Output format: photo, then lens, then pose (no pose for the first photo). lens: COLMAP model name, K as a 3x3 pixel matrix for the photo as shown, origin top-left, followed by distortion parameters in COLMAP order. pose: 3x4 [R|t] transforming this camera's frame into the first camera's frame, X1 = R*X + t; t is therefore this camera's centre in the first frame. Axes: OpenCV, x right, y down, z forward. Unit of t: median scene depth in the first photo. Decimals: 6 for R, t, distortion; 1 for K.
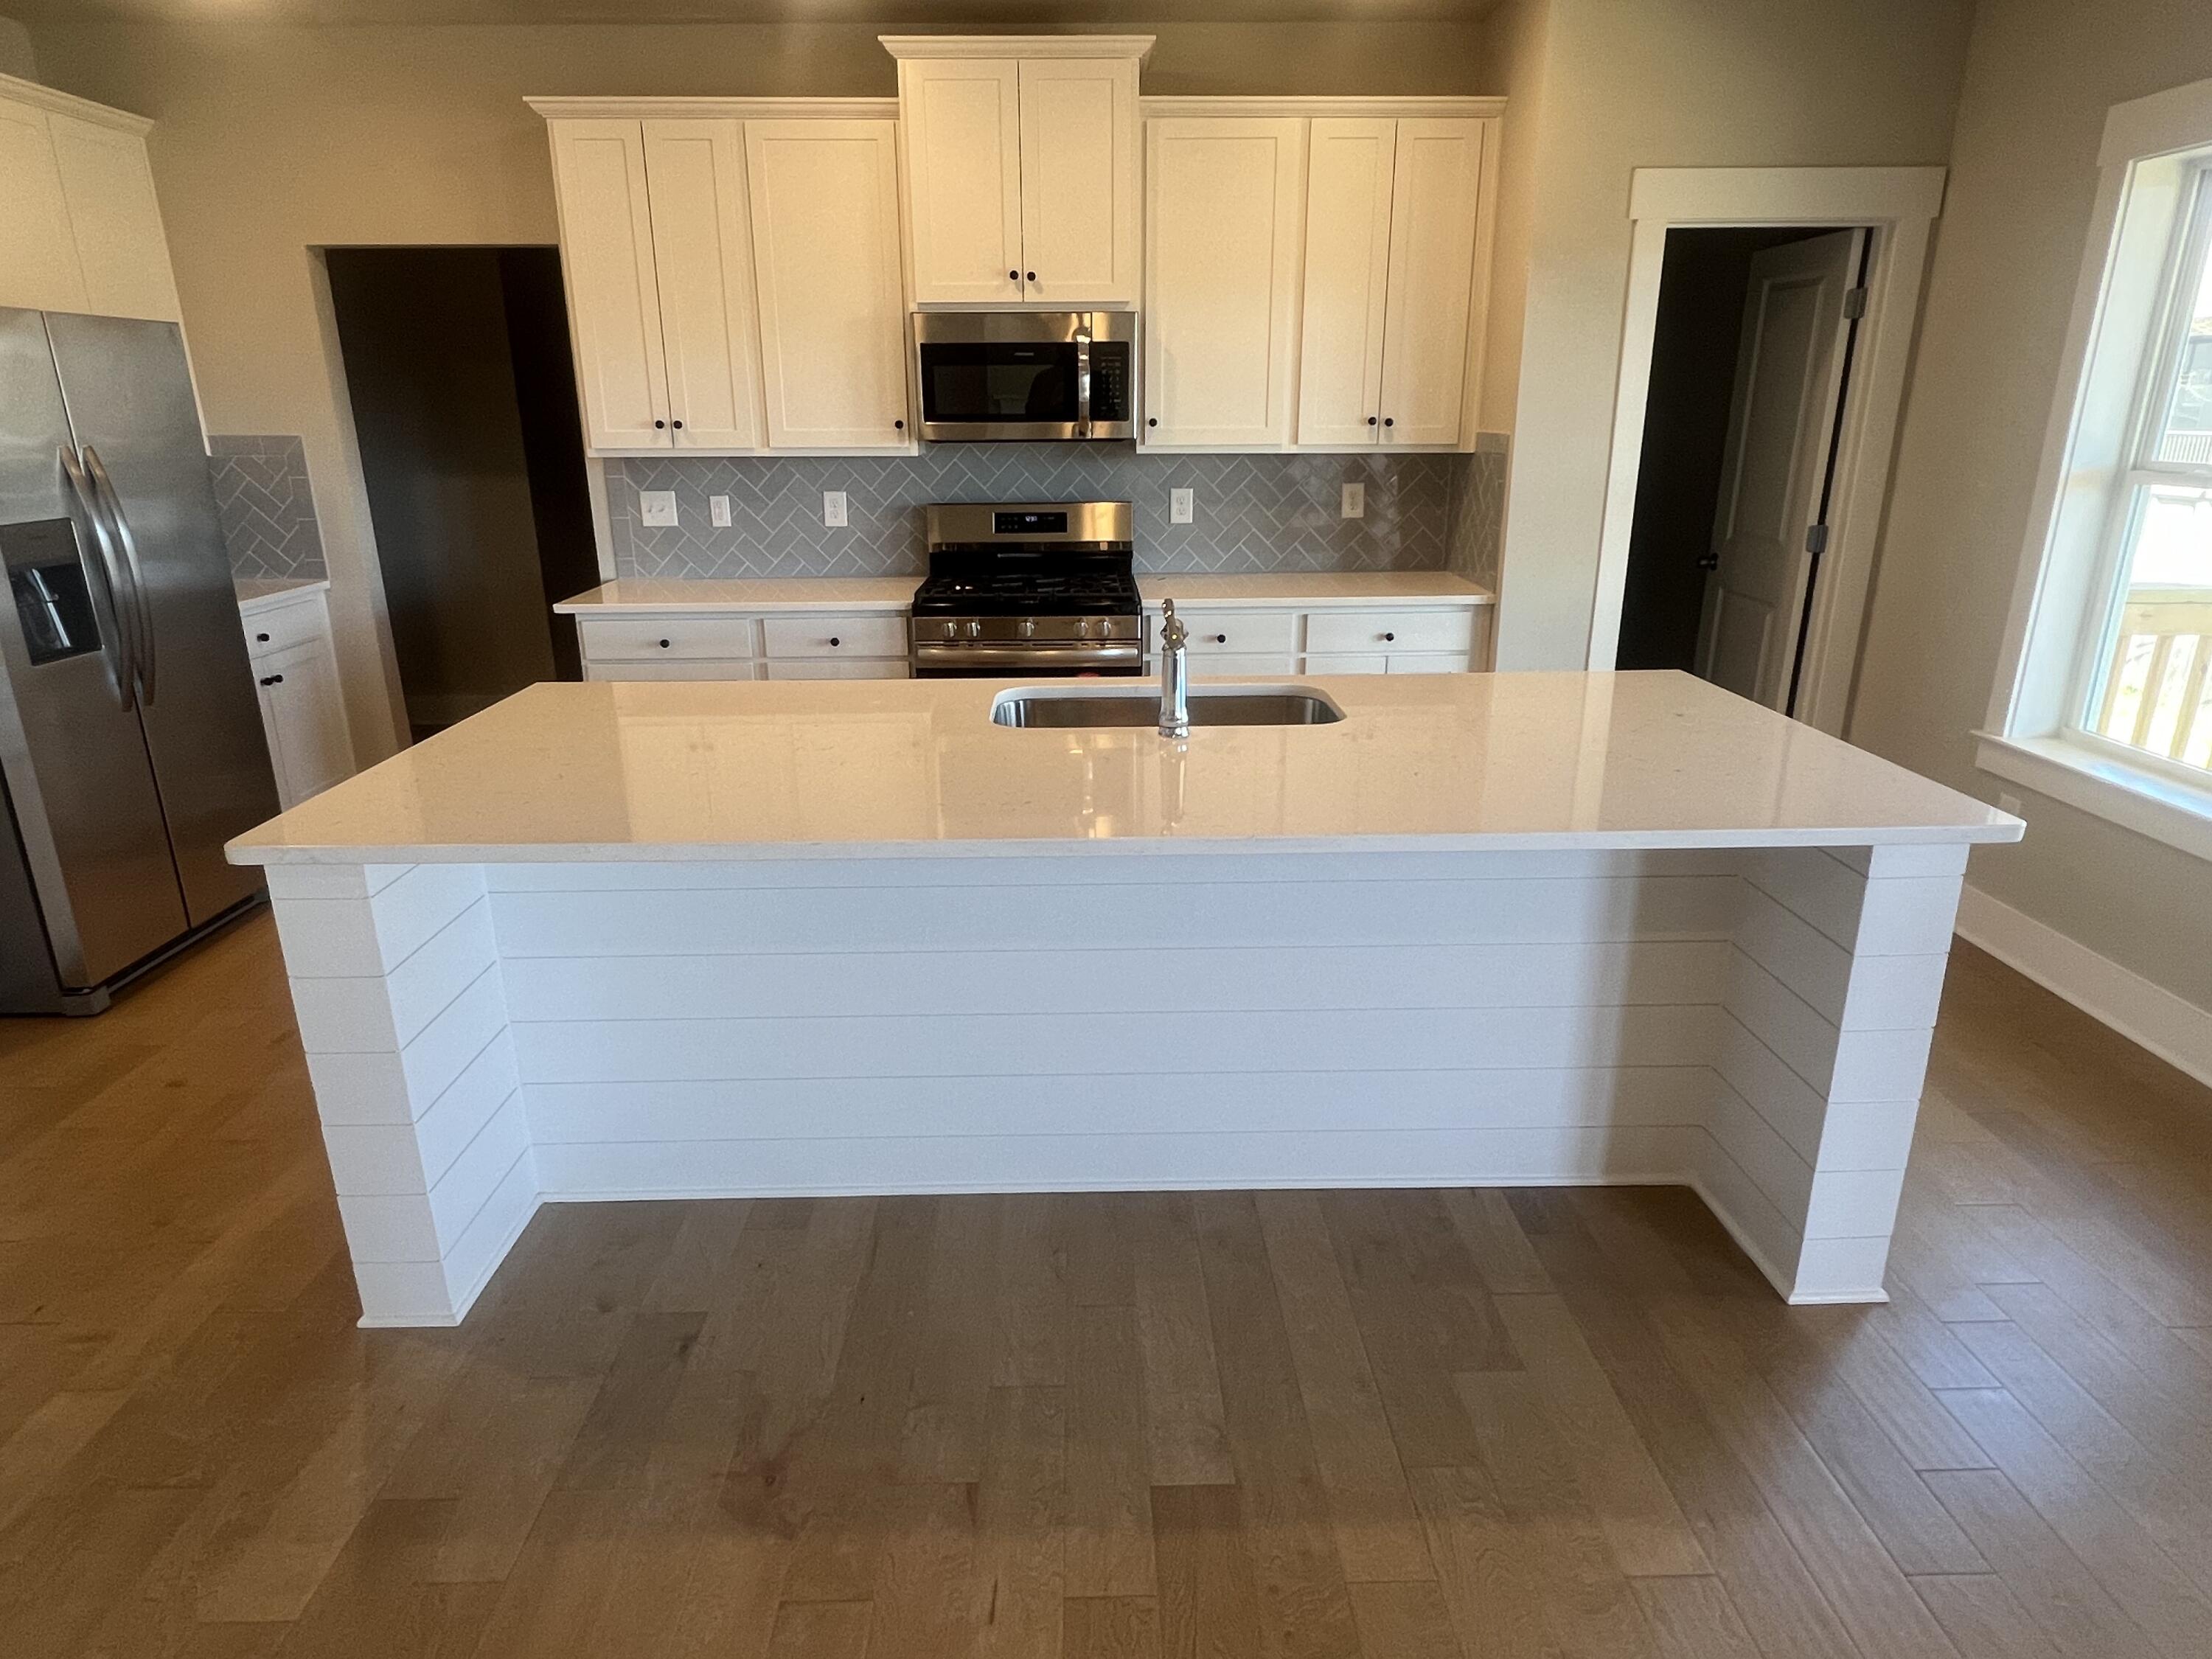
lens RADIAL K [[1288.5, 0, 1097.9], [0, 1288.5, 824.9], [0, 0, 1]] dist [-0.000993, -0.000930]
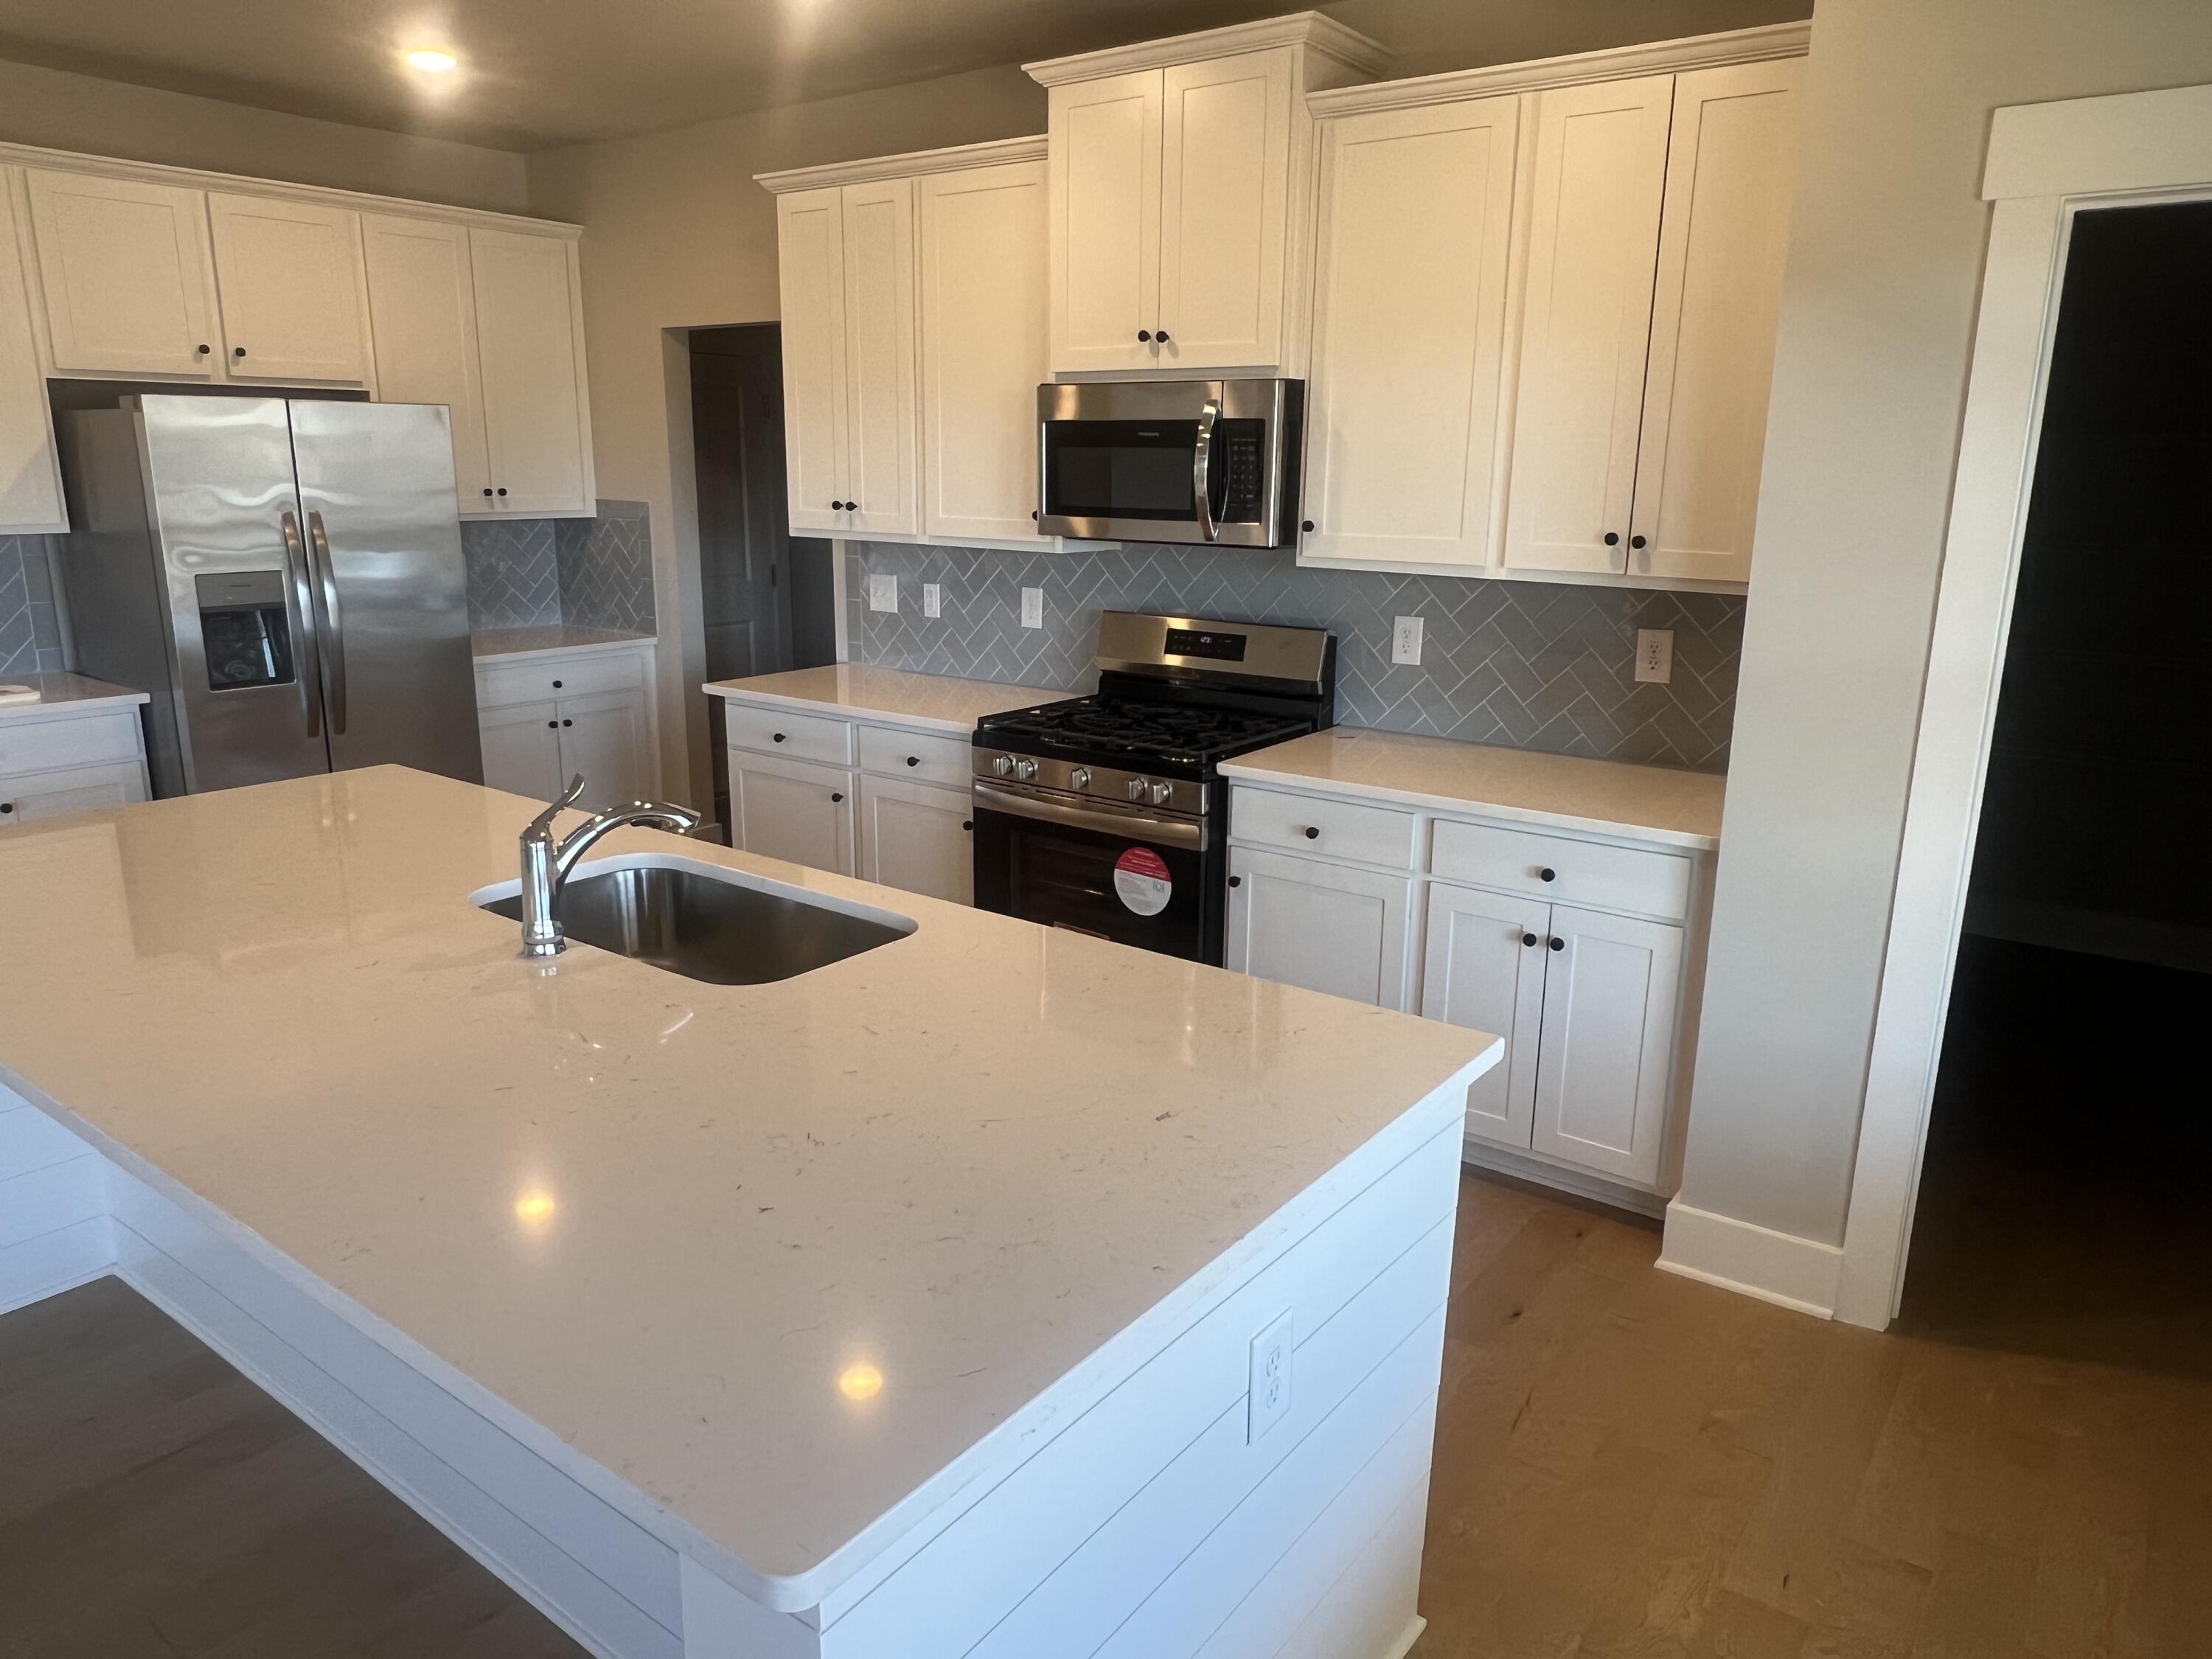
lens RADIAL K [[1494.3, 0, 1104.1], [0, 1494.3, 836.5], [0, 0, 1]] dist [-0.005685, 0.007944]
pose [[0.782985, 0.167932, -0.598943, 0.490427], [-0.207247, 0.978283, 0.003362, -0.121334], [0.586501, 0.121497, 0.800784, 0.282103]]
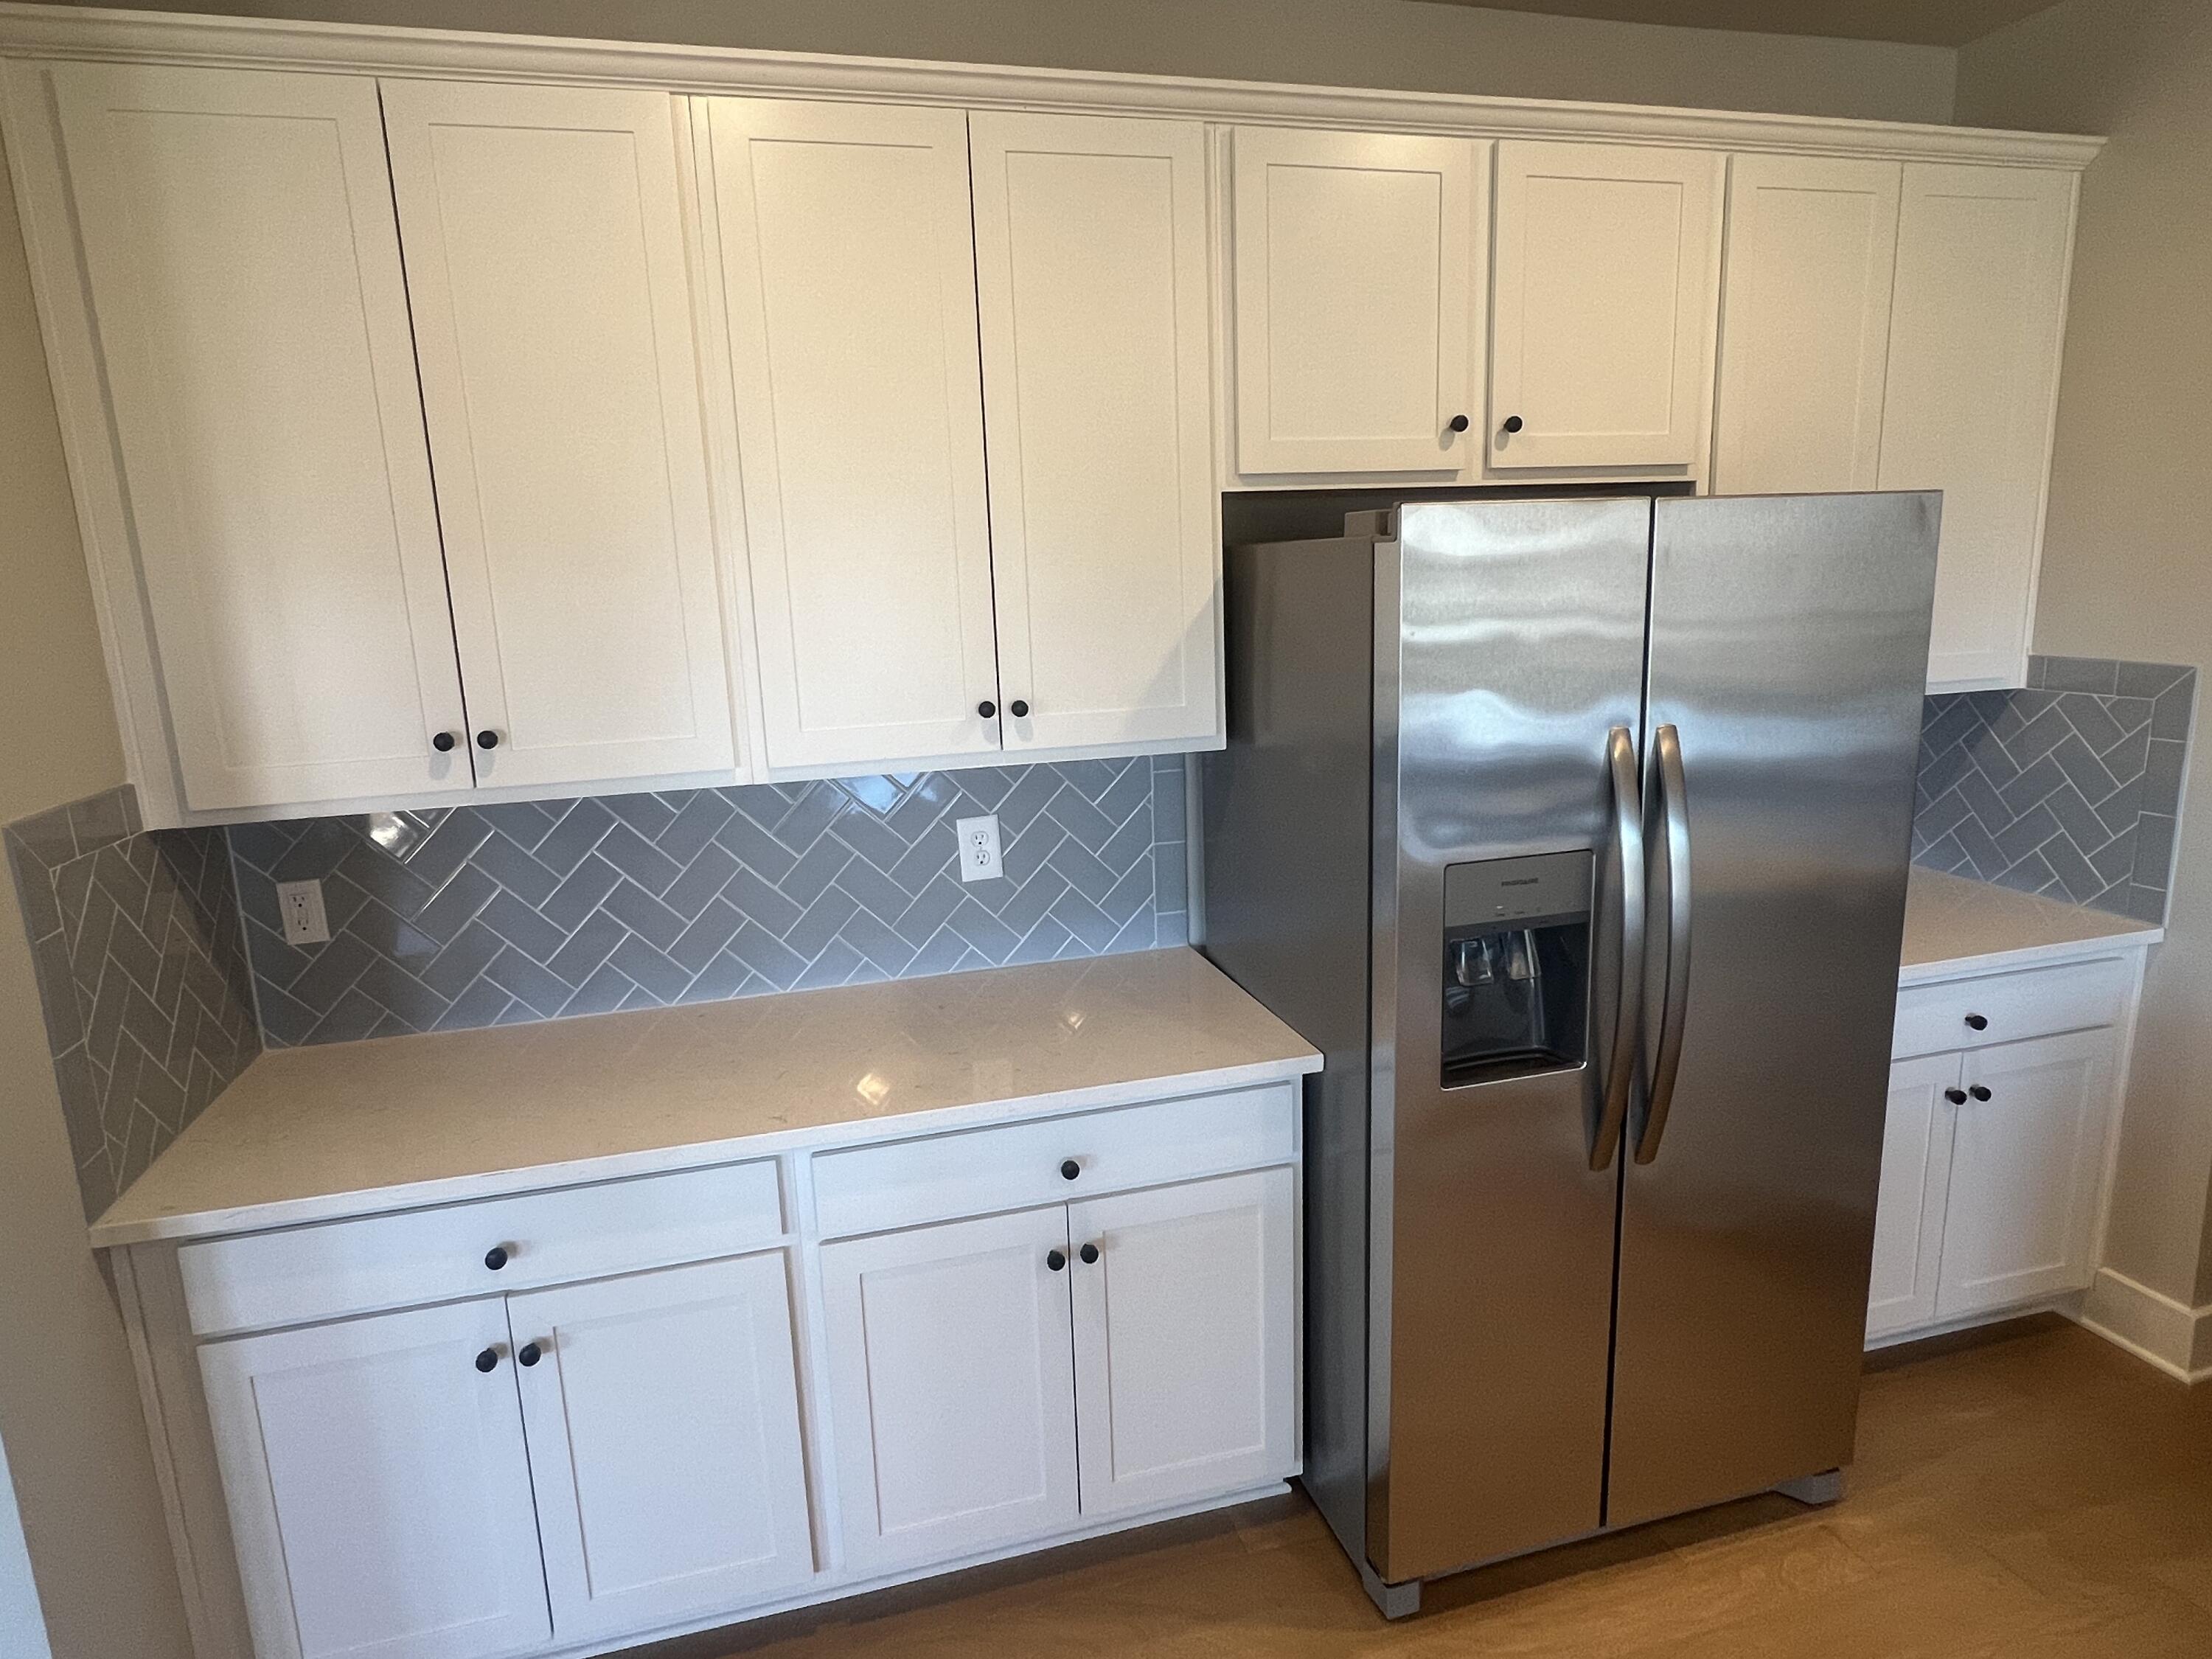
lens RADIAL K [[1288.5, 0, 1100.0], [0, 1288.5, 827.6], [0, 0, 1]] dist [-0.000993, -0.000930]
pose [[0.249670, 0.187422, -0.950020, -0.231218], [-0.265140, 0.956828, 0.119085, -0.193962], [0.931325, 0.222156, 0.288585, 0.471192]]
